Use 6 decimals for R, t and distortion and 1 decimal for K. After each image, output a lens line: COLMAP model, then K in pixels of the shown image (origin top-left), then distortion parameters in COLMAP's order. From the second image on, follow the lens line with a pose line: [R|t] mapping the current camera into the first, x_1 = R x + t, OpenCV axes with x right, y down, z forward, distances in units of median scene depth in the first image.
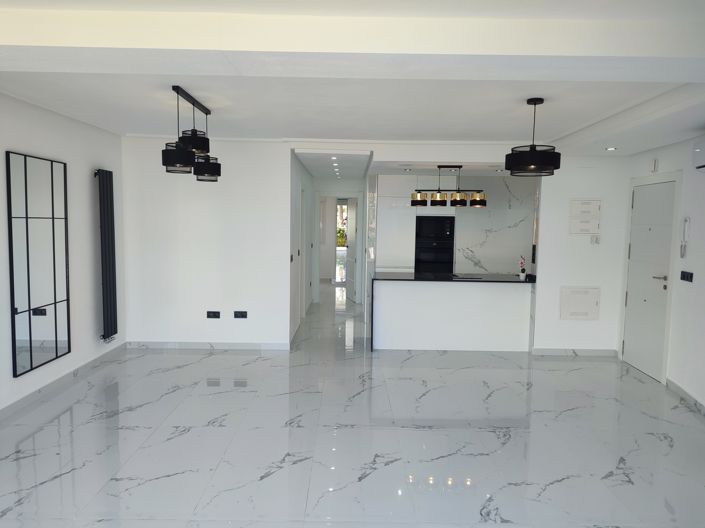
lens RADIAL K [[503.7, 0, 350.2], [0, 503.7, 263.3], [0, 0, 1]] dist [0.033479, -0.034816]
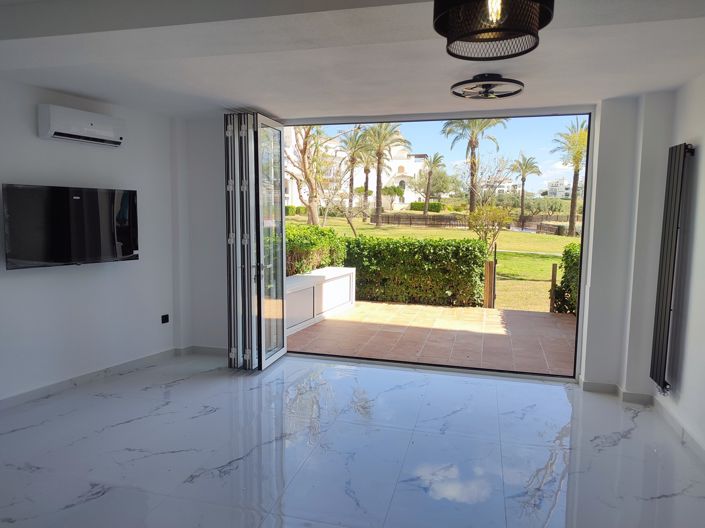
lens RADIAL K [[503.7, 0, 350.2], [0, 503.7, 263.3], [0, 0, 1]] dist [0.033479, -0.034816]
pose [[-0.965702, -0.052066, 0.254380, -0.207951], [-0.003022, 0.981877, 0.189493, -0.071249], [-0.259636, 0.182225, -0.948358, 0.795192]]
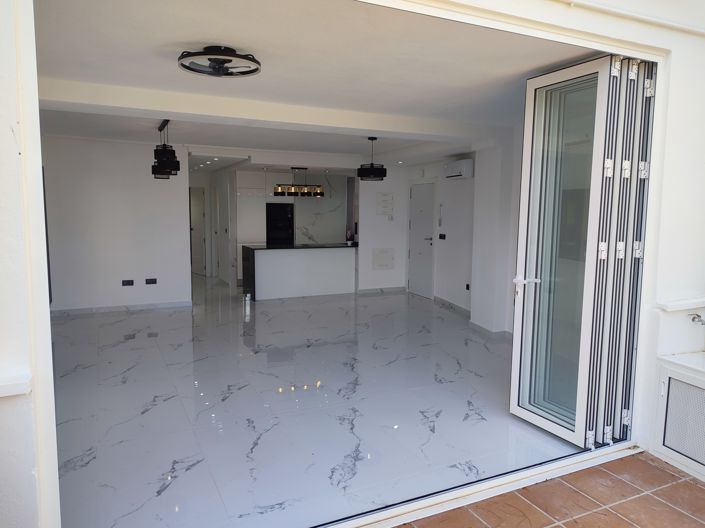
lens RADIAL K [[503.7, 0, 350.2], [0, 503.7, 263.3], [0, 0, 1]] dist [0.033479, -0.034816]
pose [[0.900562, -0.054008, 0.431361, -0.315338], [0.042614, 0.998441, 0.036042, 0.032011], [-0.432635, -0.014076, 0.901459, -0.365314]]
